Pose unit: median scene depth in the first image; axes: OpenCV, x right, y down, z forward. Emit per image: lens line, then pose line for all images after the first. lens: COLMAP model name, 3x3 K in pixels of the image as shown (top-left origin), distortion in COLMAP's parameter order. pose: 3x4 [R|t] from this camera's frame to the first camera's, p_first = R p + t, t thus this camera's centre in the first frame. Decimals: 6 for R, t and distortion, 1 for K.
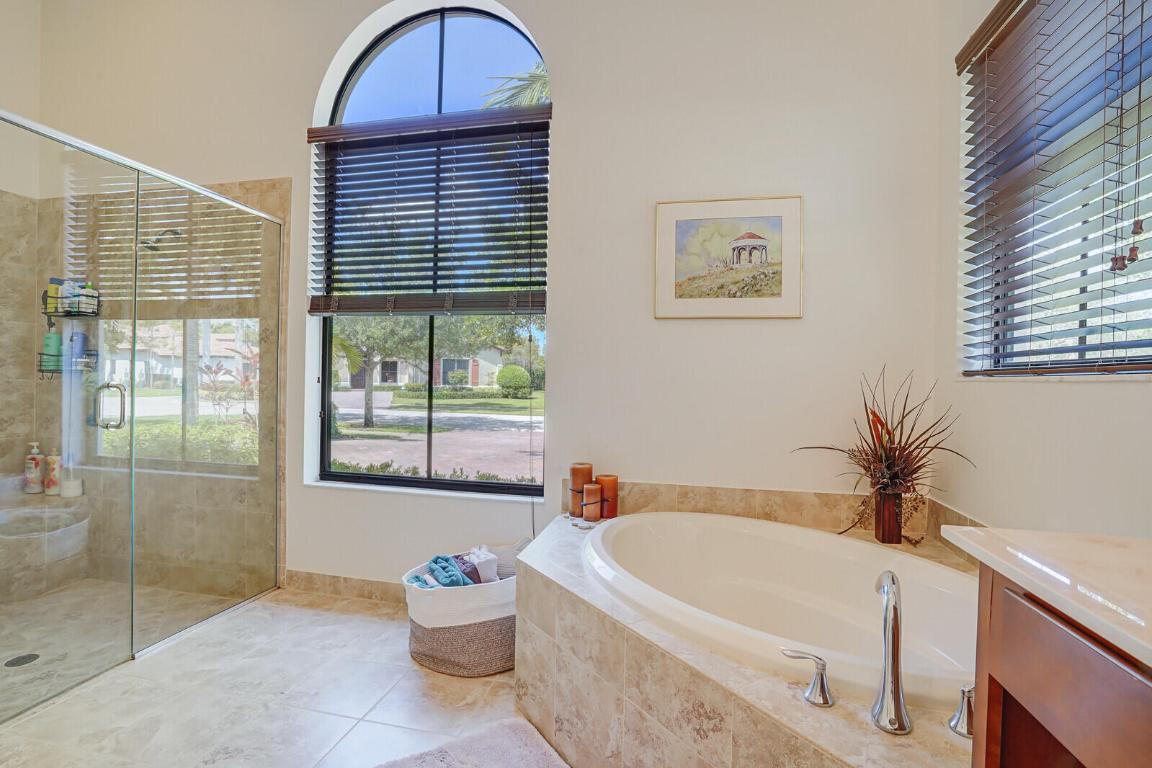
lens RADIAL K [[553.0, 0, 579.0], [0, 553.0, 404.0], [0, 0, 1]] dist [-0.068421, 0.030968]
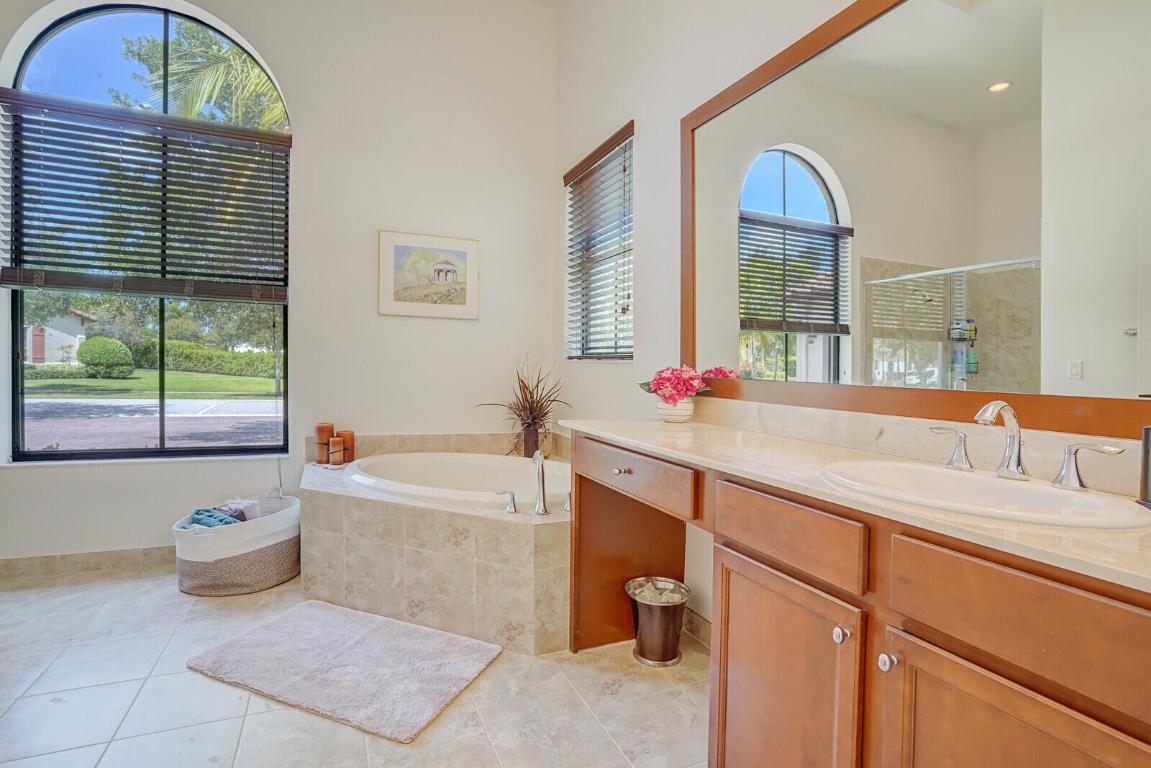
lens RADIAL K [[552.5, 0, 578.5], [0, 552.5, 404.0], [0, 0, 1]] dist [-0.068421, 0.030968]
pose [[0.807368, -0.036478, 0.588920, -0.278774], [0.012658, 0.998928, 0.044521, 0.013082], [-0.589913, -0.028490, 0.806964, -0.410659]]
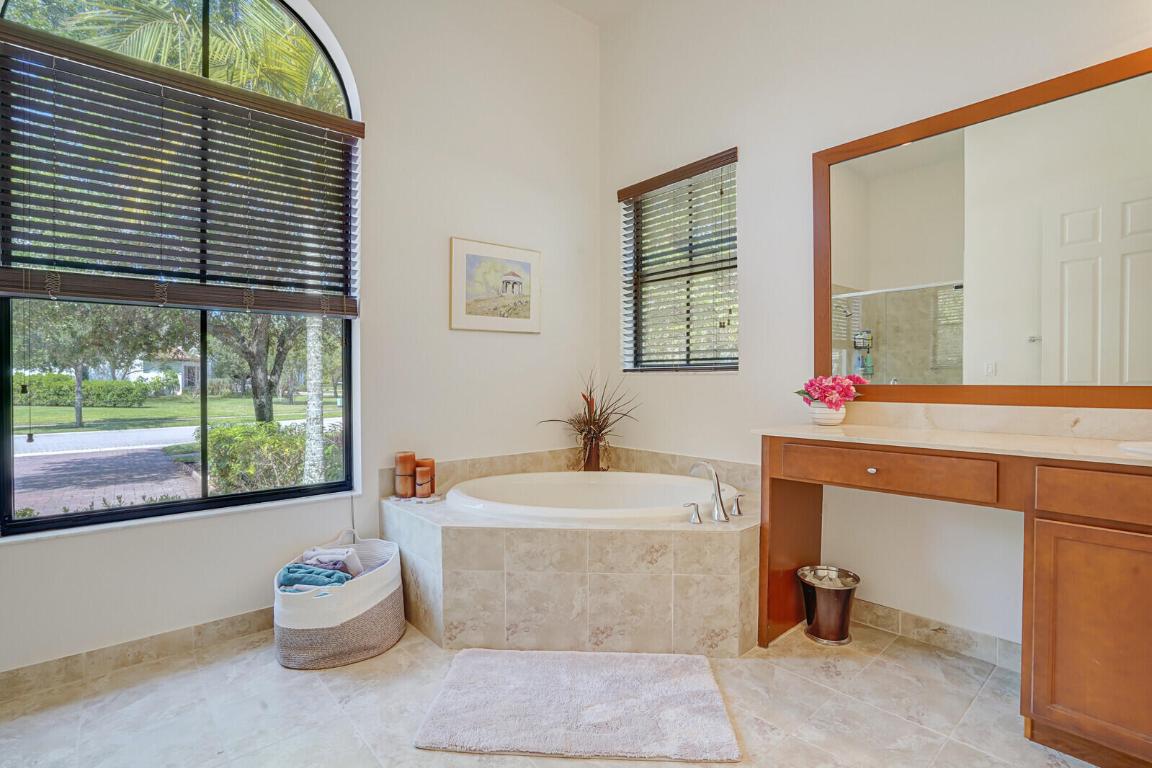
lens RADIAL K [[542.1, 0, 586.9], [0, 542.1, 414.2], [0, 0, 1]] dist [-0.068877, 0.031365]
pose [[0.592436, -0.072441, 0.802354, -0.696228], [0.050738, 0.997327, 0.052581, -0.011359], [-0.804019, 0.009559, 0.594527, 0.024345]]
